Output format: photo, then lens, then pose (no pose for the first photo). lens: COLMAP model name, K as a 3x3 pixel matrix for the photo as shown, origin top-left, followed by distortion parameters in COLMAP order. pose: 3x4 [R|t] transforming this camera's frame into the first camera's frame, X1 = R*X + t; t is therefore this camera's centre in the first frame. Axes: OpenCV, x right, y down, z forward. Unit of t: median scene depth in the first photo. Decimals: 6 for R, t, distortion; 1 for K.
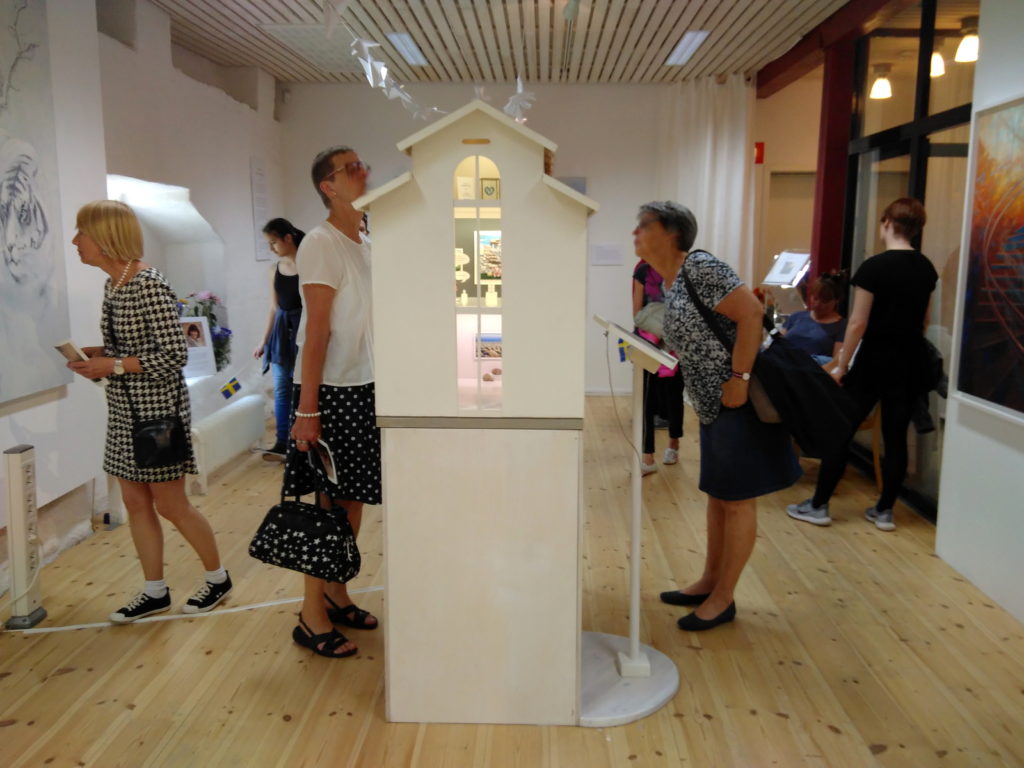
lens RADIAL K [[869.5, 0, 513.0], [0, 869.5, 380.4], [0, 0, 1]] dist [0.002582, -0.025851]
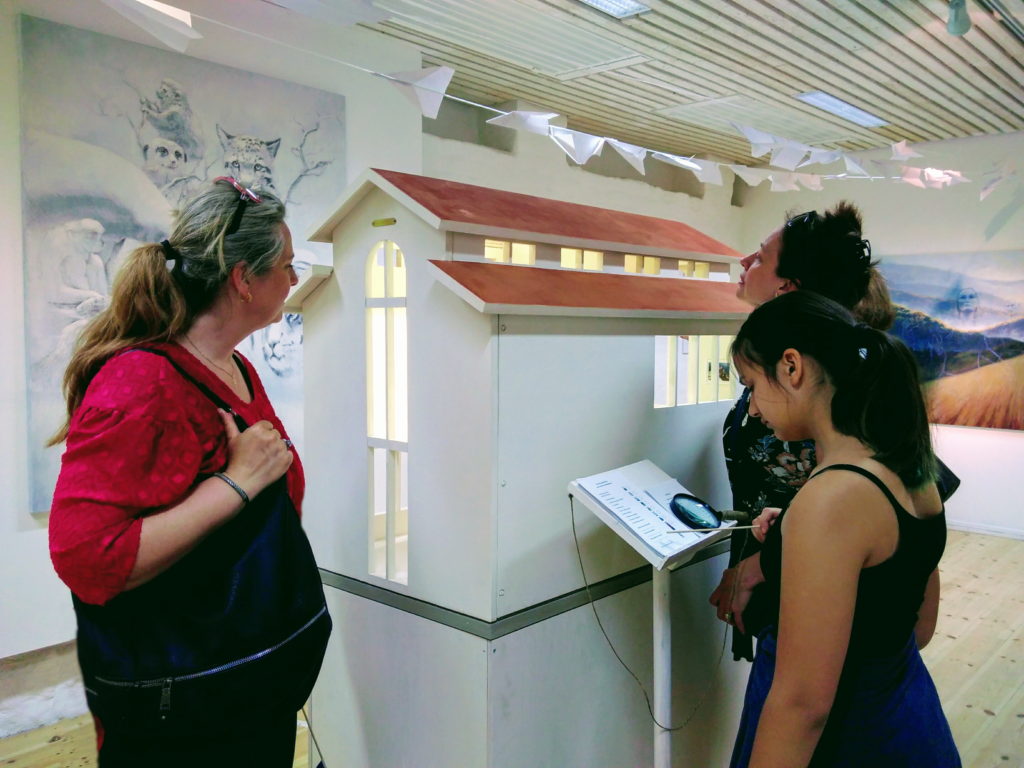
lens RADIAL K [[869.5, 0, 511.3], [0, 869.5, 387.6], [0, 0, 1]] dist [0.002582, -0.025851]
pose [[0.750541, 0.047513, -0.659114, 0.380596], [-0.105619, 0.993215, -0.048672, -0.075125], [0.652329, 0.106146, 0.750466, 0.363751]]
